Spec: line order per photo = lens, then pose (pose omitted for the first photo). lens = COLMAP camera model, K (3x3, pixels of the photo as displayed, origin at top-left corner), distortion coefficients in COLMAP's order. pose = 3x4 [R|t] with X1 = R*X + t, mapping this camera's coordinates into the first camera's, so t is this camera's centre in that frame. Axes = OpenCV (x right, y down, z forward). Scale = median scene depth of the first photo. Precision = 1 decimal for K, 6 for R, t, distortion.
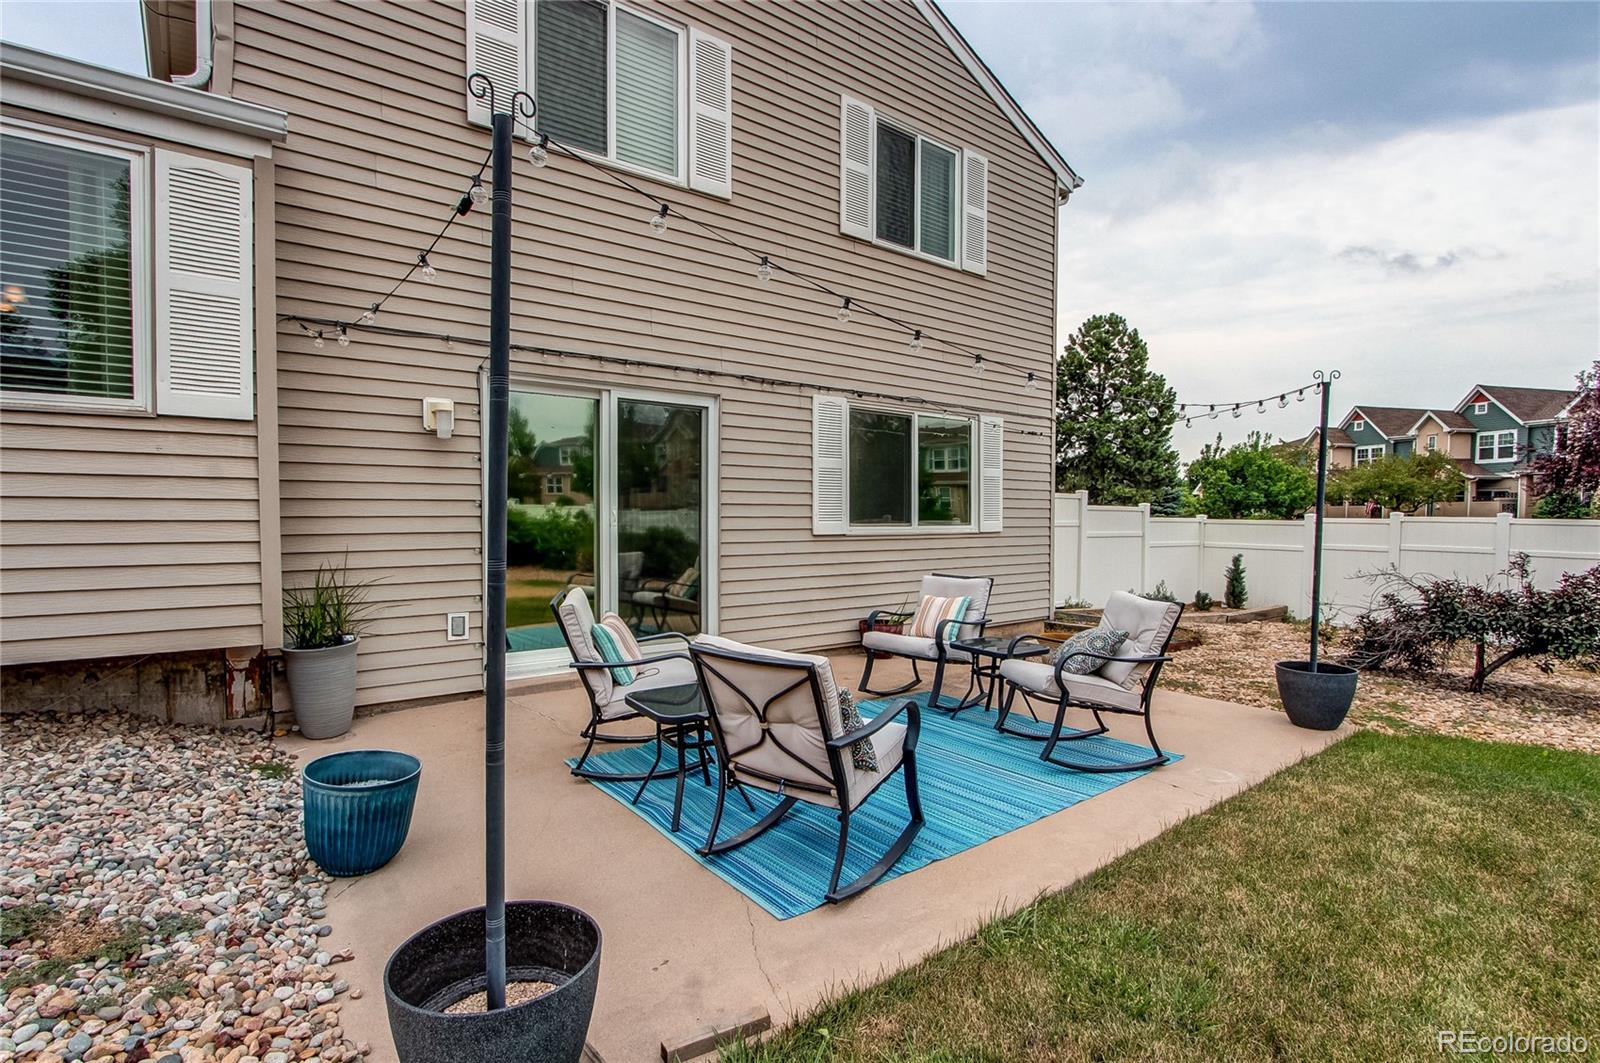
lens RADIAL K [[774.5, 0, 800.0], [0, 774.5, 531.5], [0, 0, 1]] dist [0.003785, 0.000136]
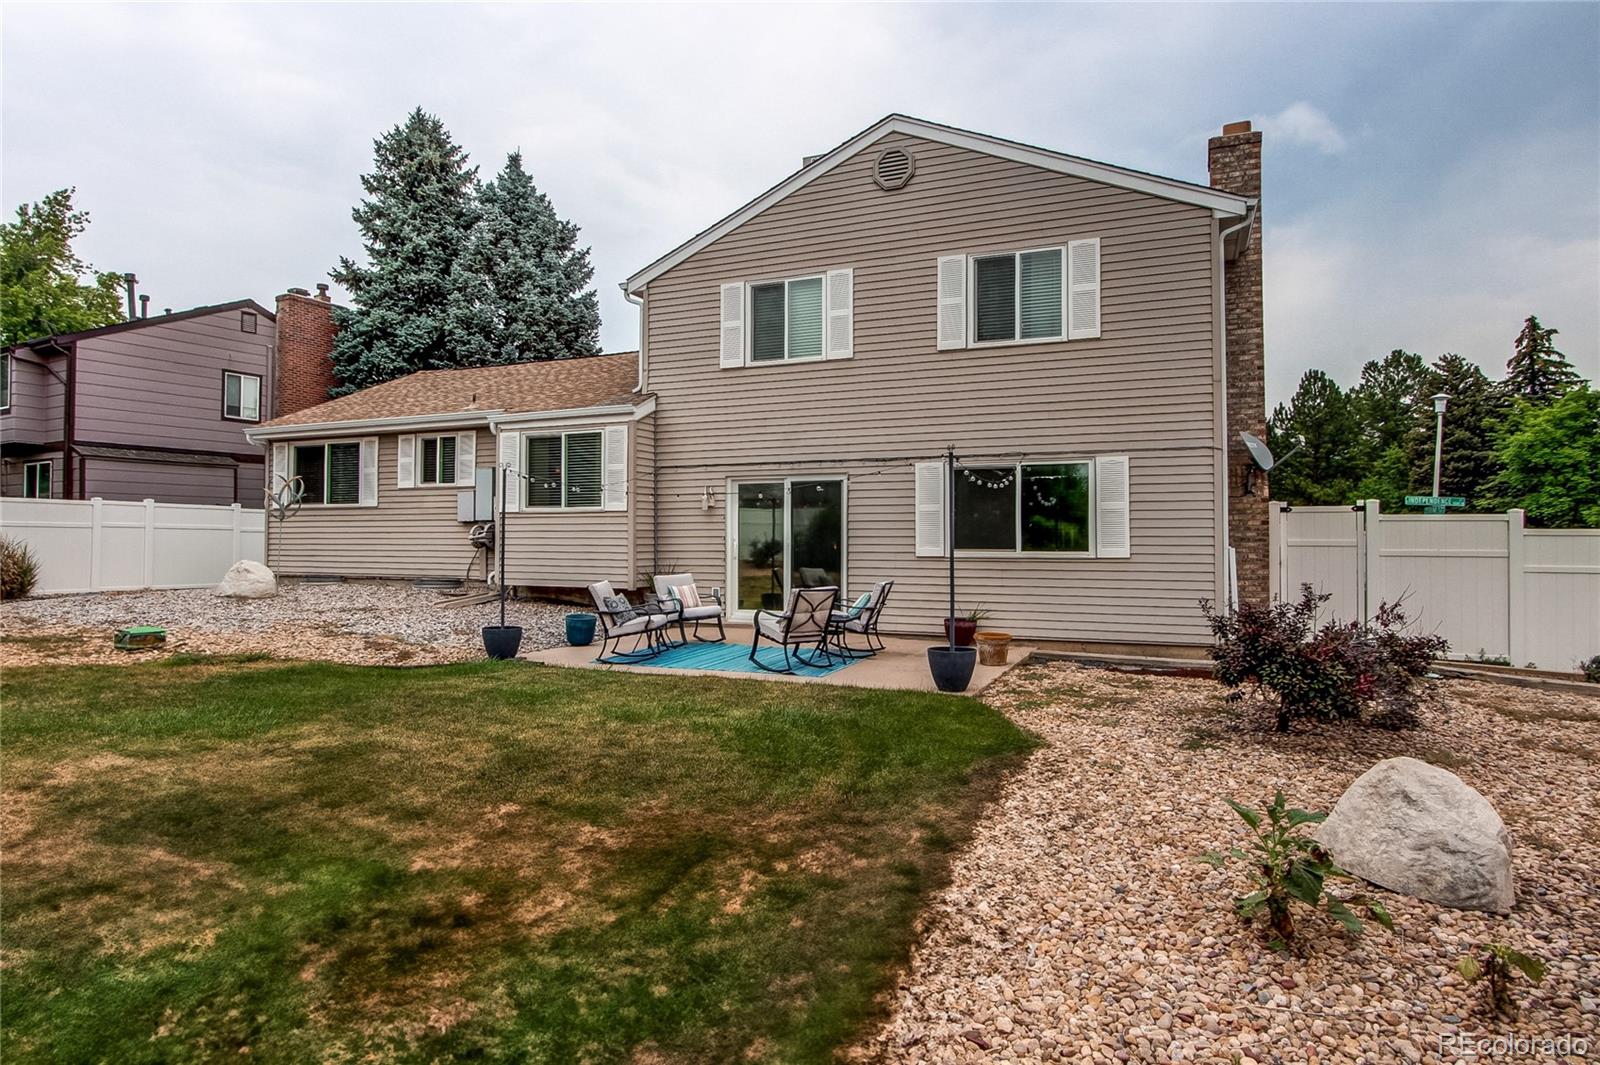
lens RADIAL K [[896.5, 0, 800.0], [0, 896.5, 532.5], [0, 0, 1]] dist [0.000054, 0.001365]
pose [[0.483705, -0.012655, -0.875139, 1.405559], [-0.020373, 0.999462, -0.025714, 0.007056], [0.874994, 0.030267, 0.483187, -0.035034]]
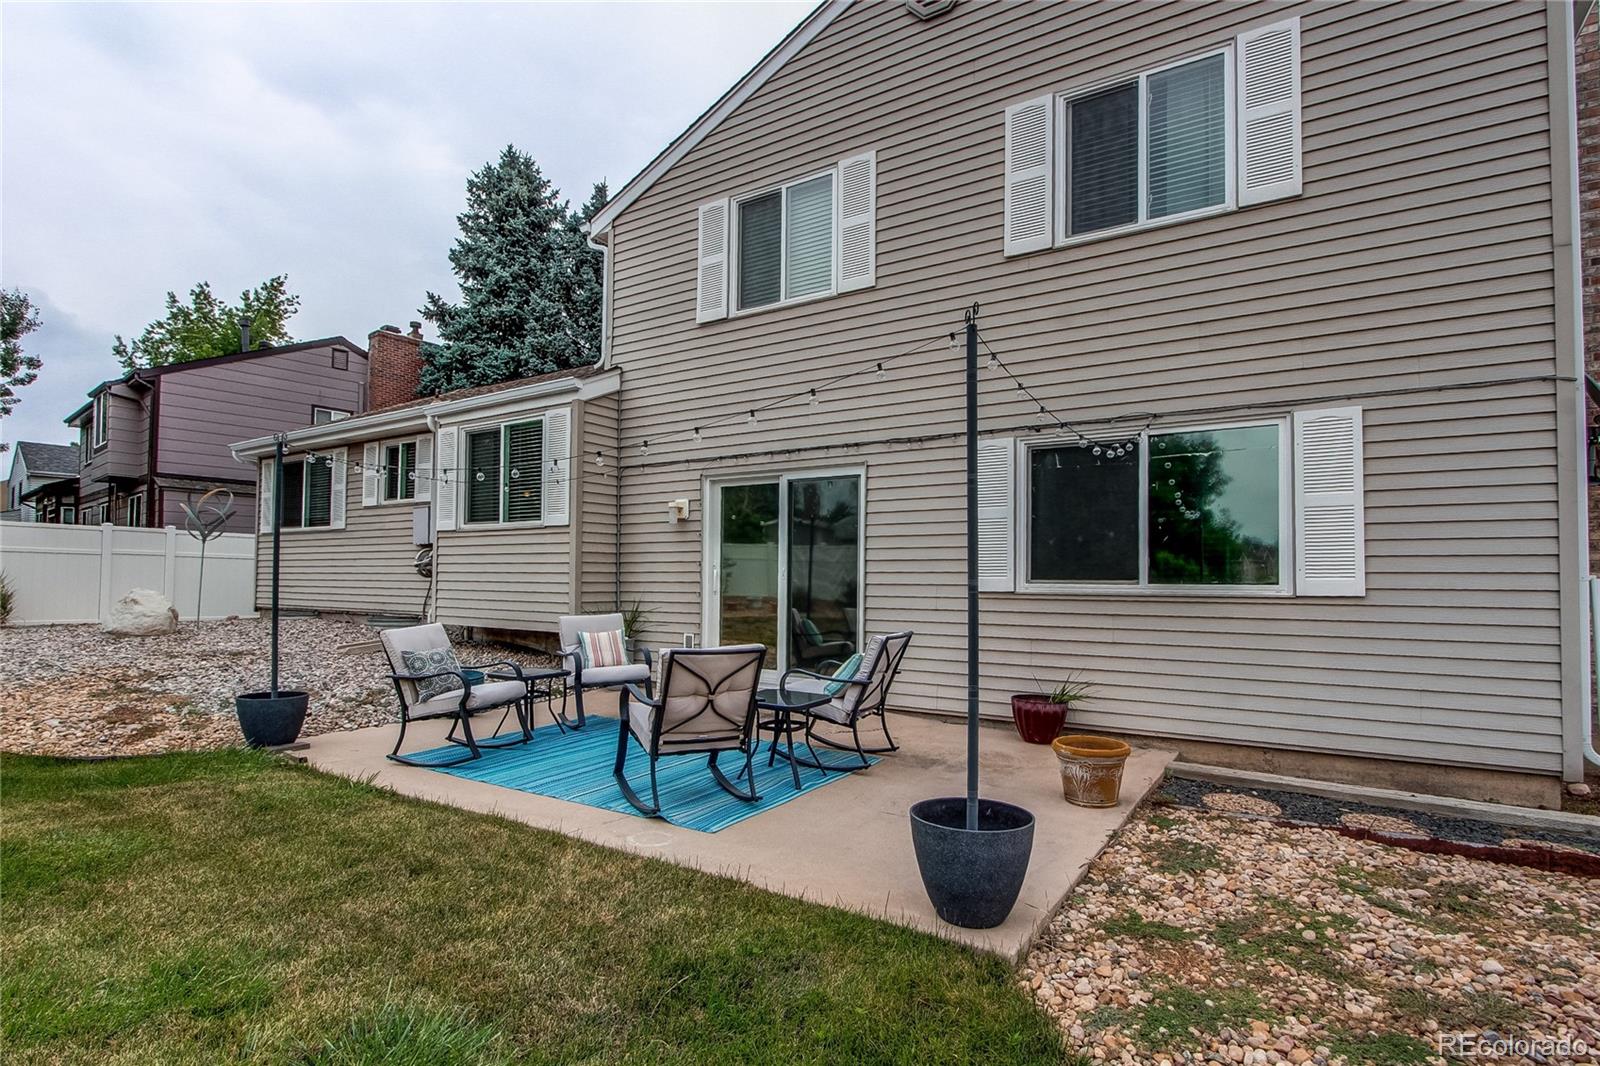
lens RADIAL K [[801.6, 0, 792.0], [0, 801.6, 566.3], [0, 0, 1]] dist [-0.004875, -0.000400]
pose [[0.327259, -0.021194, -0.944697, 0.845667], [-0.031601, 0.998944, -0.033358, 0.012849], [0.944406, 0.040770, 0.326244, 0.476526]]
